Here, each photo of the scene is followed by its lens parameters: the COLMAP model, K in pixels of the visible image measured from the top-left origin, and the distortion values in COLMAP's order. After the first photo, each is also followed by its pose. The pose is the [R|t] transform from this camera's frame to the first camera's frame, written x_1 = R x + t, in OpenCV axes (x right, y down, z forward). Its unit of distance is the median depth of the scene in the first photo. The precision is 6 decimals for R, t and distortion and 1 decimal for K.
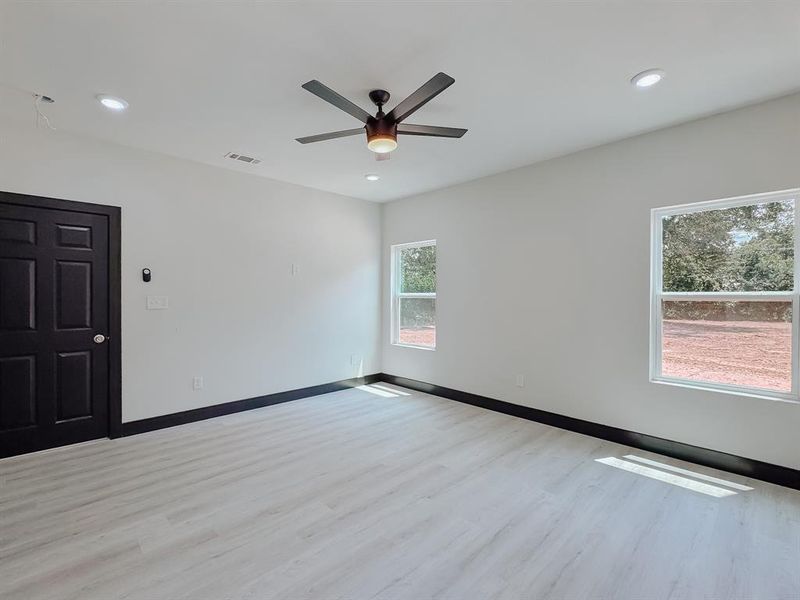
lens RADIAL K [[356.2, 0, 400.4], [0, 356.2, 295.1], [0, 0, 1]] dist [0.001229, -0.000031]
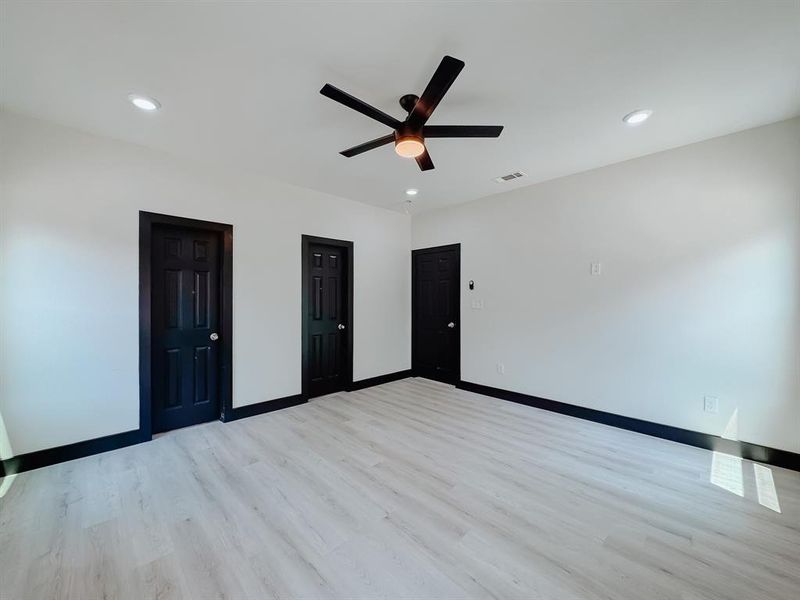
lens RADIAL K [[323.2, 0, 400.0], [0, 323.2, 300.0], [0, 0, 1]] dist [0.000344, -0.000100]
pose [[0.007373, -0.002740, -0.999969, 0.706652], [0.000310, 0.999996, -0.002738, 0.010039], [0.999973, -0.000290, 0.007374, 0.797849]]
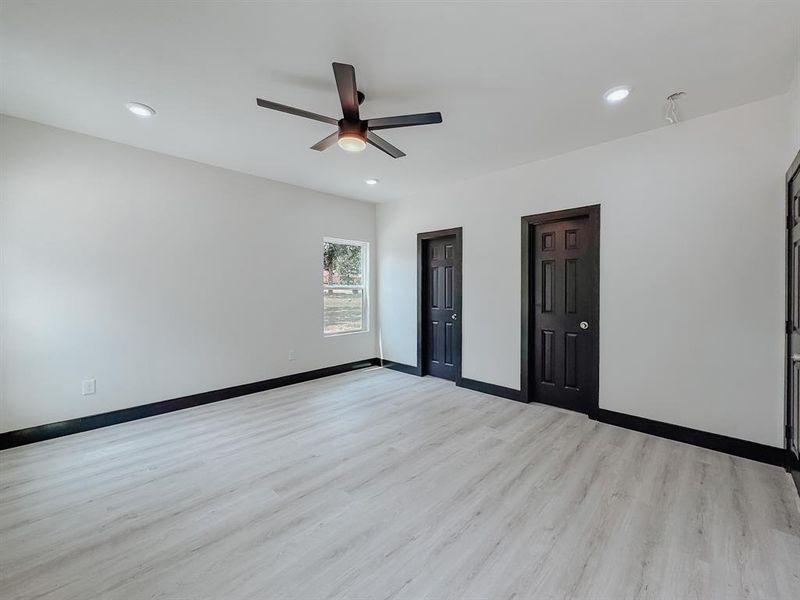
lens RADIAL K [[323.2, 0, 400.0], [0, 323.2, 300.0], [0, 0, 1]] dist [0.000344, -0.000100]
pose [[-0.999439, -0.000515, -0.033493, -0.135233], [-0.001927, 0.999110, 0.042143, -0.003639], [0.033441, 0.042184, -0.998550, 1.608692]]
